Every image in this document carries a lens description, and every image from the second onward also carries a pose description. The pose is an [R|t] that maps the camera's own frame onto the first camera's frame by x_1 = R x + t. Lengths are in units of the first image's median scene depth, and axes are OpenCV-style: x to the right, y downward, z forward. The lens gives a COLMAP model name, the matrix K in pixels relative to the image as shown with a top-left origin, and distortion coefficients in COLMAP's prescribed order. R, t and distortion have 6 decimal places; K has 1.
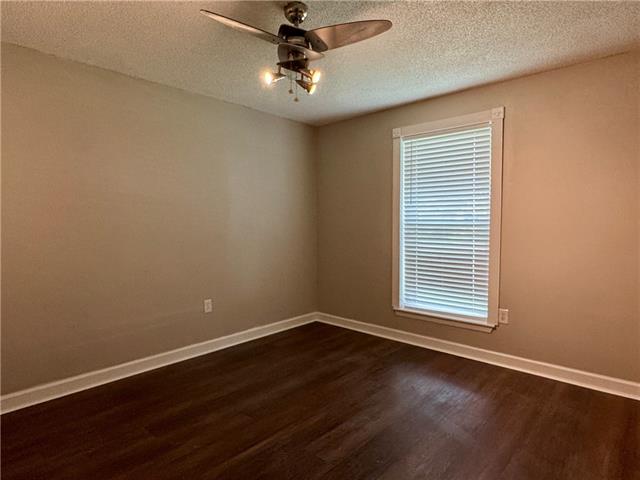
lens RADIAL K [[367.4, 0, 320.0], [0, 367.4, 240.0], [0, 0, 1]] dist [-0.001577, -0.000404]
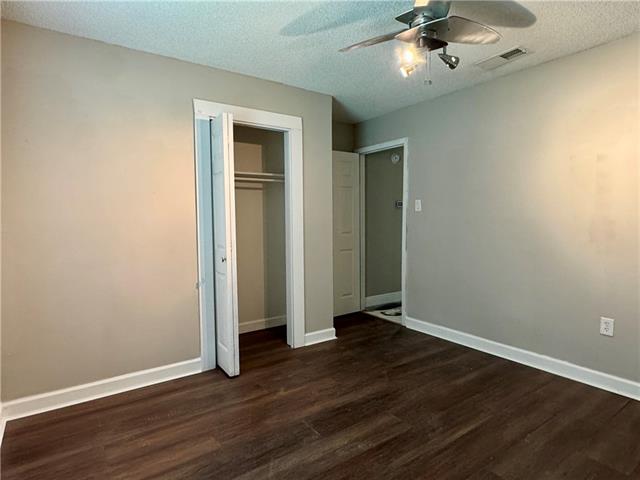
lens RADIAL K [[367.4, 0, 320.0], [0, 367.4, 240.0], [0, 0, 1]] dist [-0.001577, -0.000404]
pose [[-0.979473, -0.001462, 0.201569, 0.006980], [0.021337, 0.993604, 0.110886, -0.084113], [-0.200442, 0.112911, -0.973177, 1.884810]]
